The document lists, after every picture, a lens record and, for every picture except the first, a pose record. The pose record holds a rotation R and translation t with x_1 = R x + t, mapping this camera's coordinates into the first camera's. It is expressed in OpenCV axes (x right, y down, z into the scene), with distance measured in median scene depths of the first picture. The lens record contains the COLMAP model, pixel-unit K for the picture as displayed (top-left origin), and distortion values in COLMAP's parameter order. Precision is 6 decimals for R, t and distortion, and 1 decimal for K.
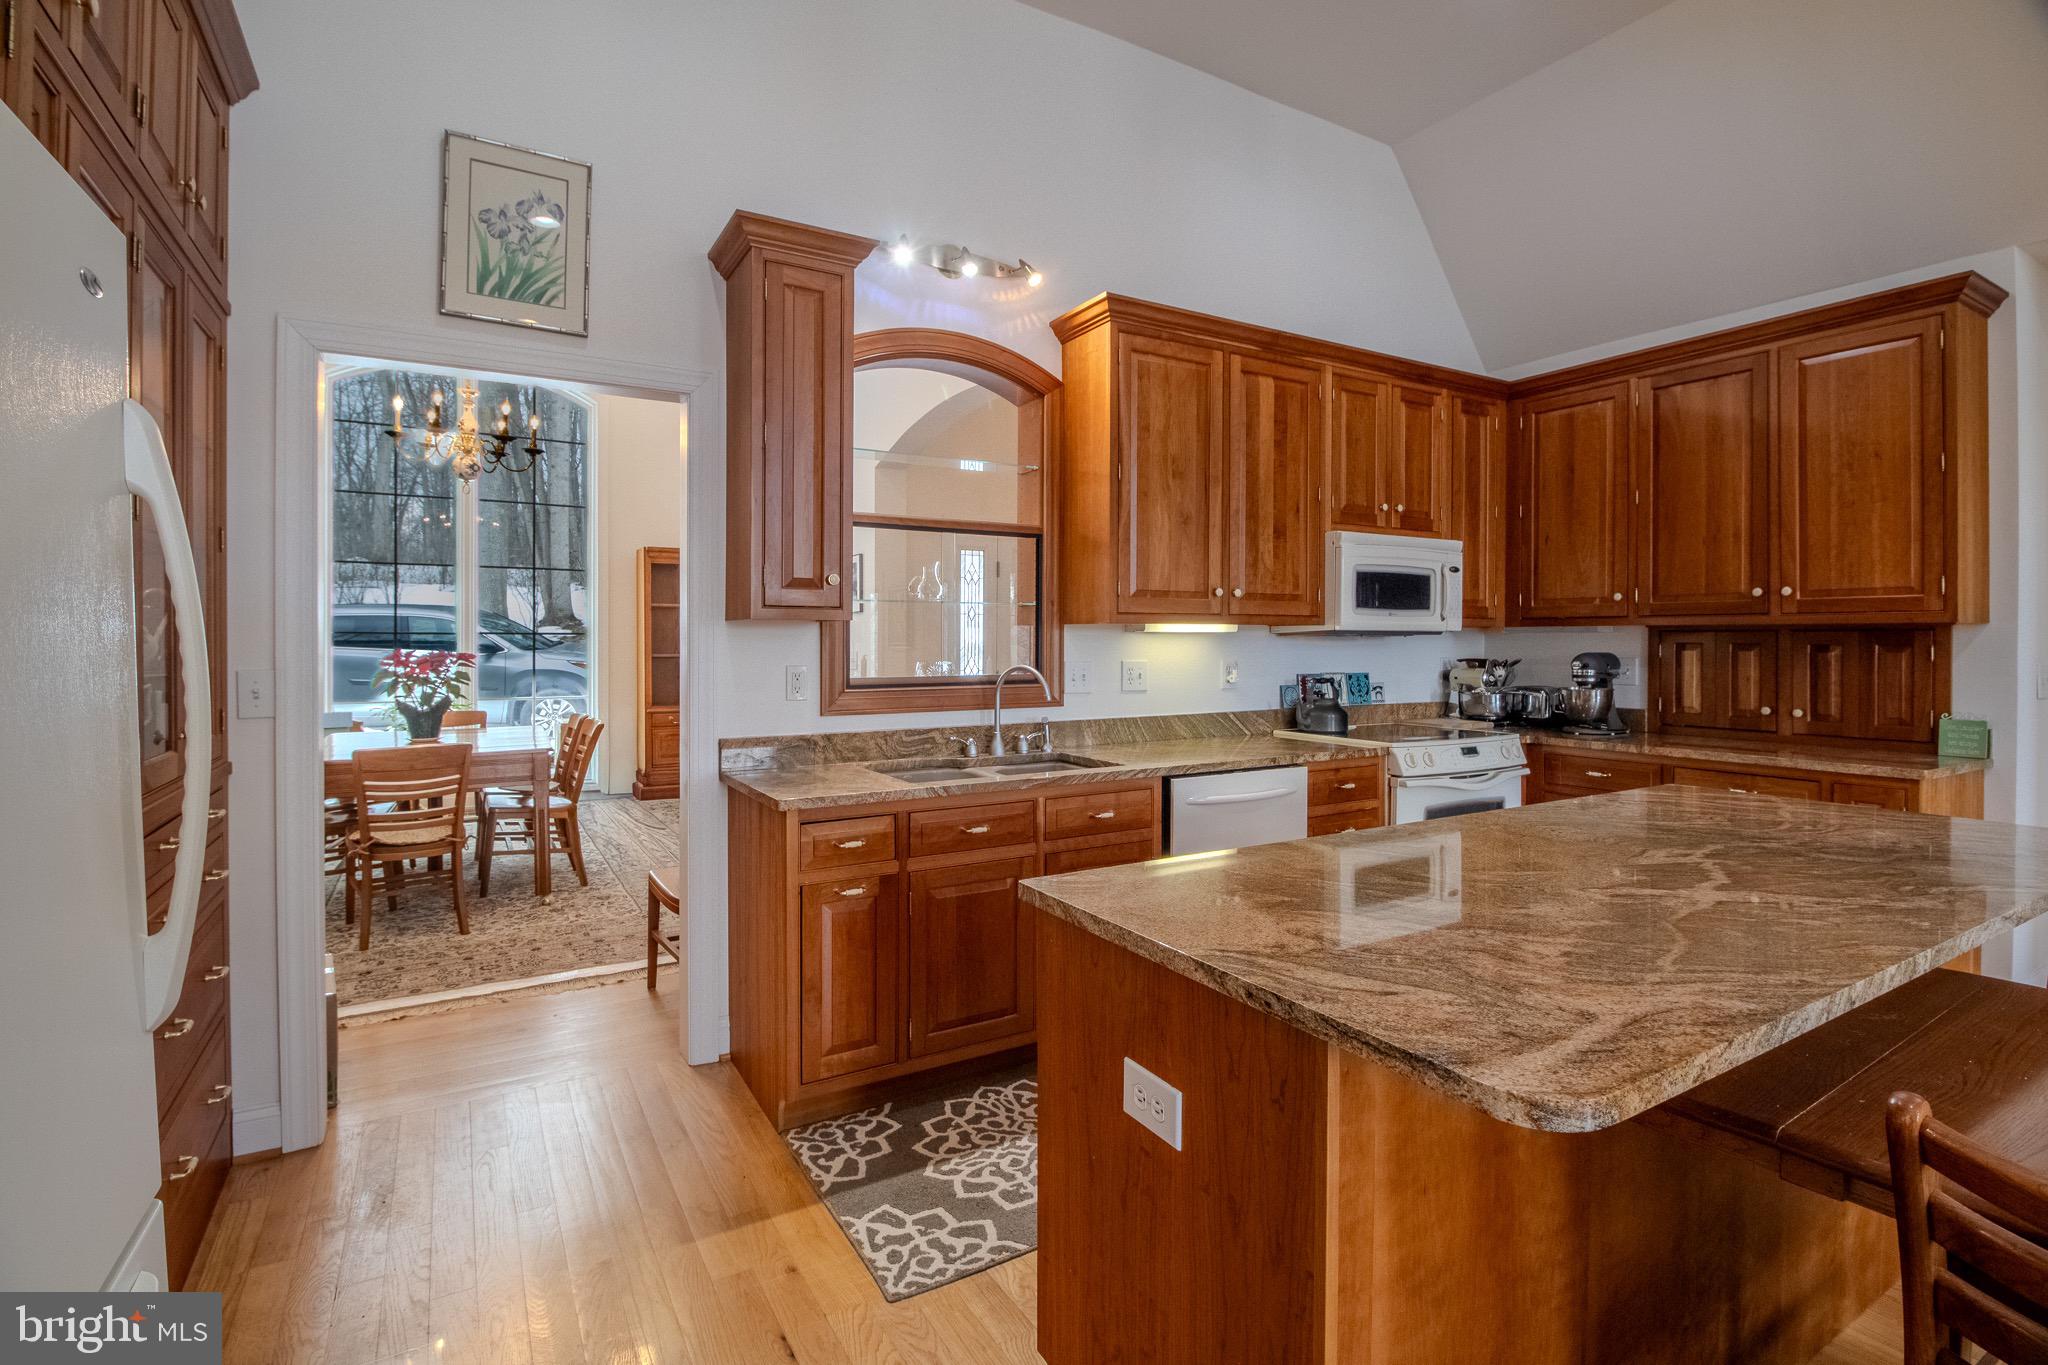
lens RADIAL K [[945.3, 0, 1020.8], [0, 945.3, 667.0], [0, 0, 1]] dist [0.003100, -0.014384]
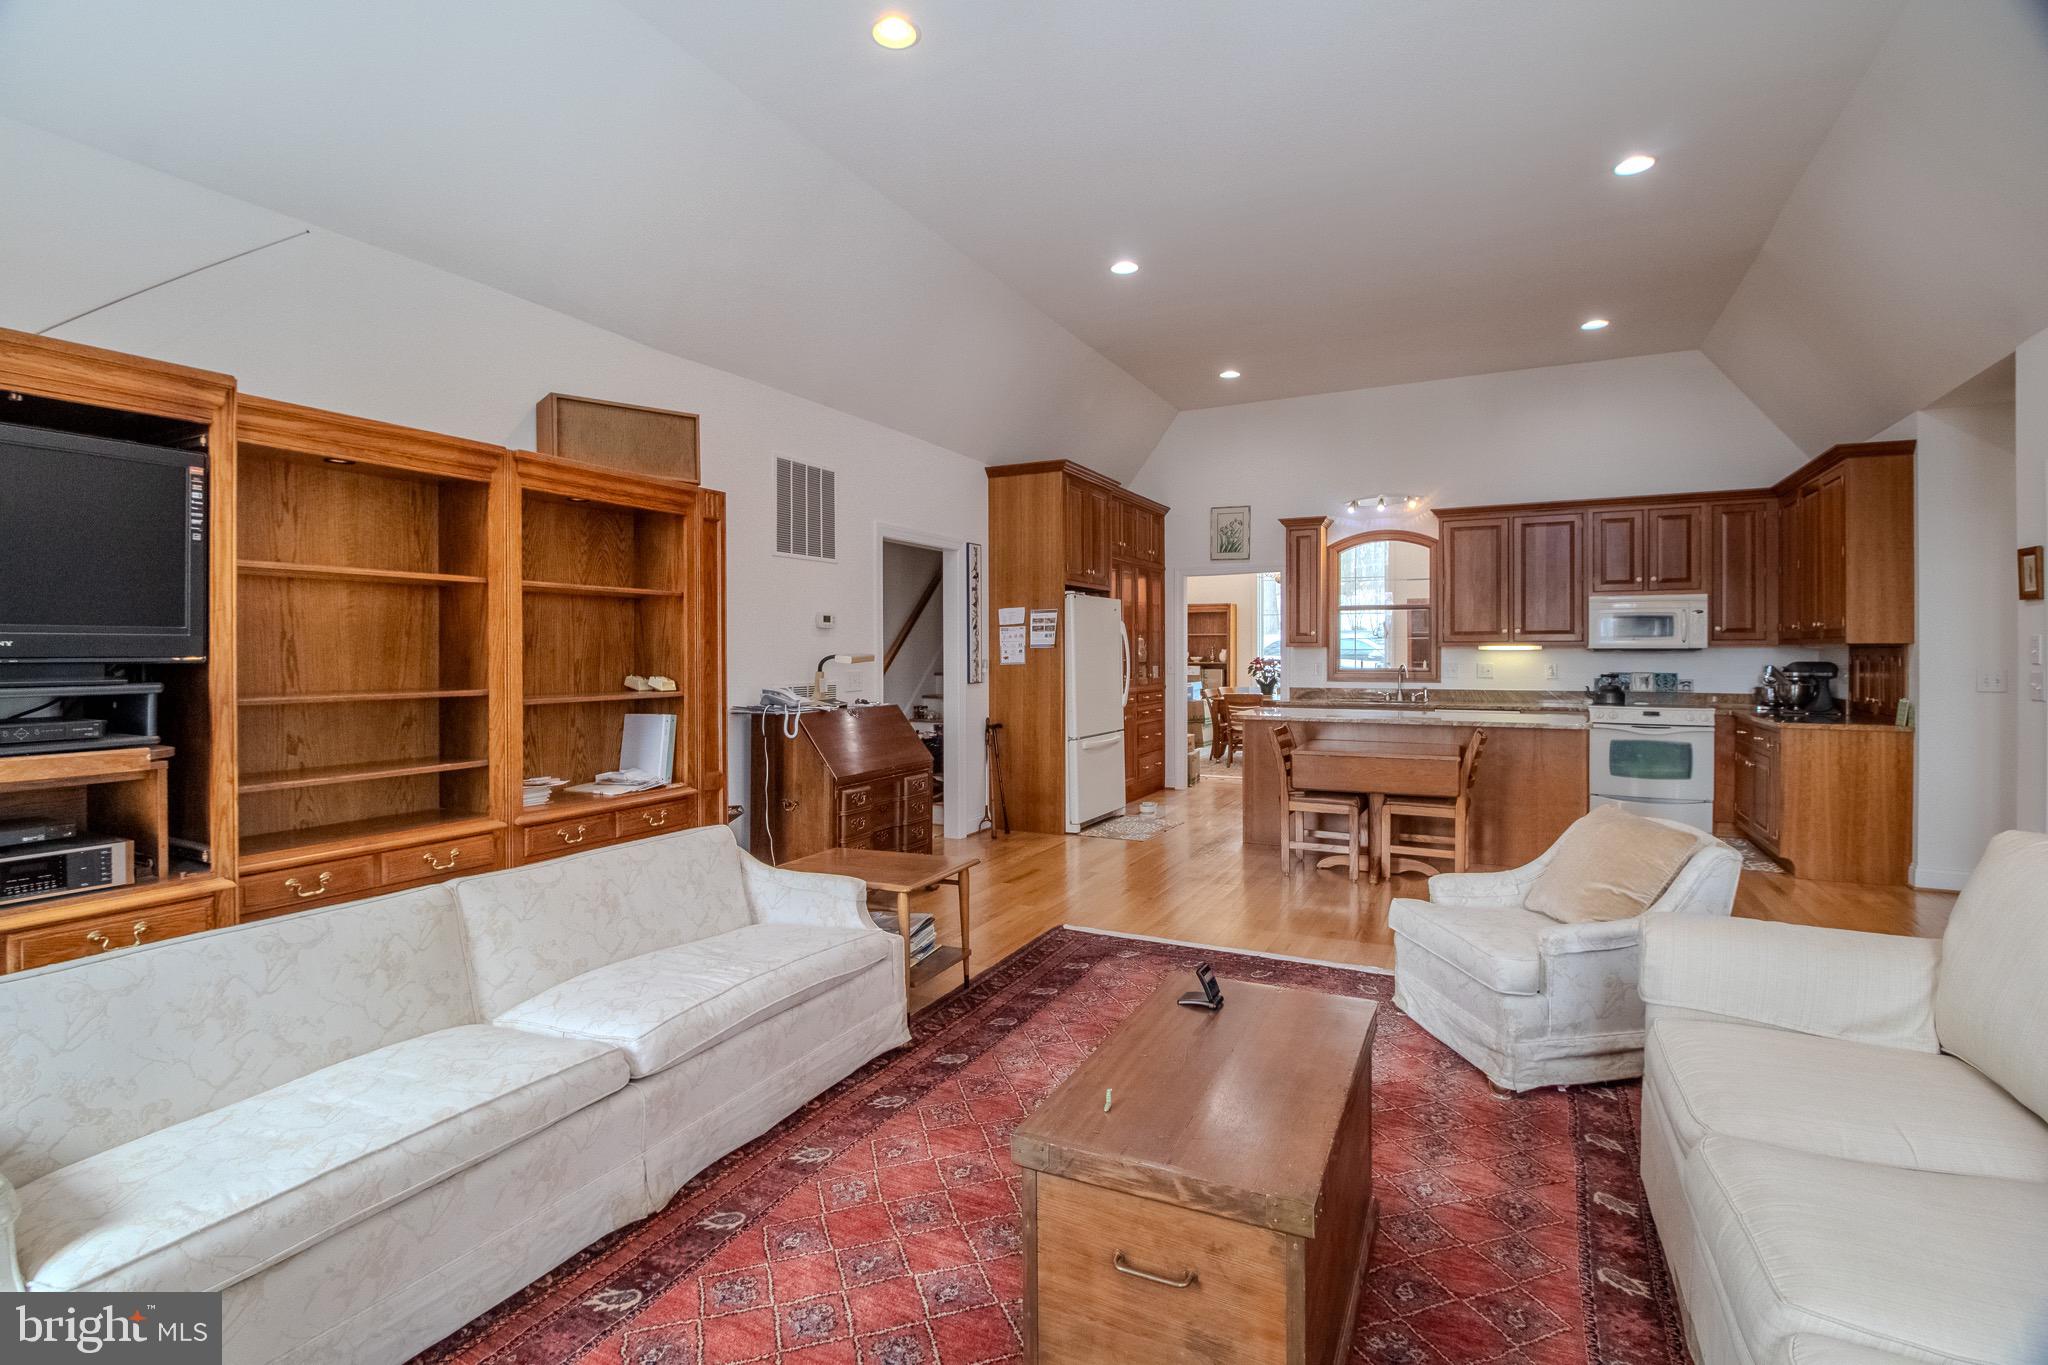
lens RADIAL K [[953.0, 0, 1023.8], [0, 953.0, 661.2], [0, 0, 1]] dist [0.002932, -0.012598]
pose [[0.548180, 0.007710, -0.836325, 1.380853], [-0.025758, 0.999639, -0.007668, 0.032845], [0.835964, 0.025746, 0.548181, -1.060719]]
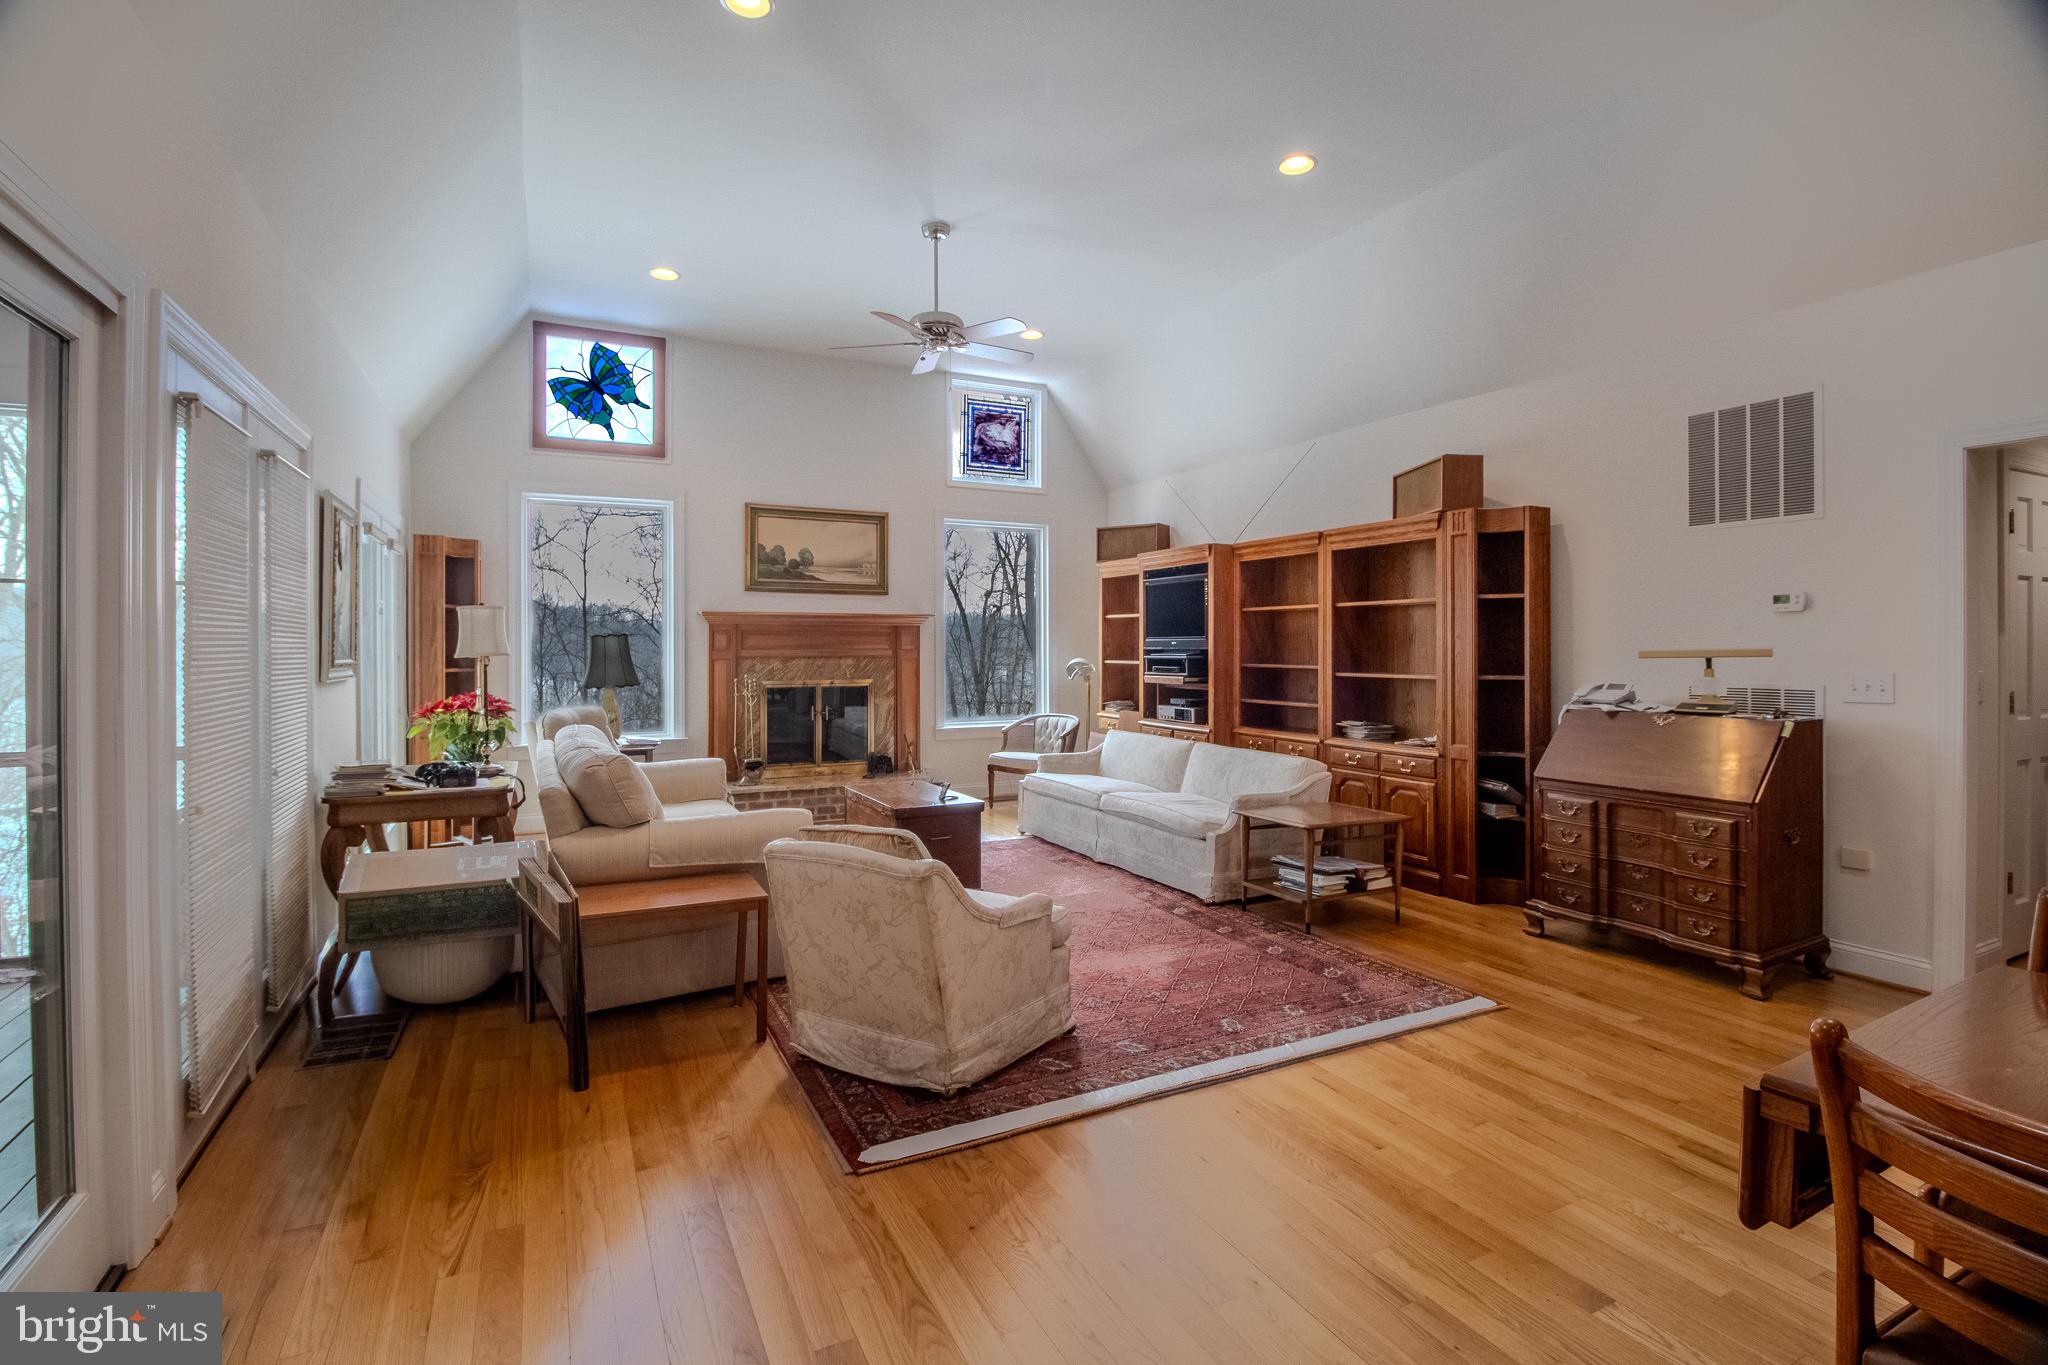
lens RADIAL K [[953.0, 0, 1023.8], [0, 953.0, 661.2], [0, 0, 1]] dist [0.002932, -0.012598]
pose [[-0.997118, 0.002916, 0.075806, 0.745376], [0.006499, 0.998871, 0.047064, -0.020901], [-0.075583, 0.047422, -0.996011, 0.679036]]
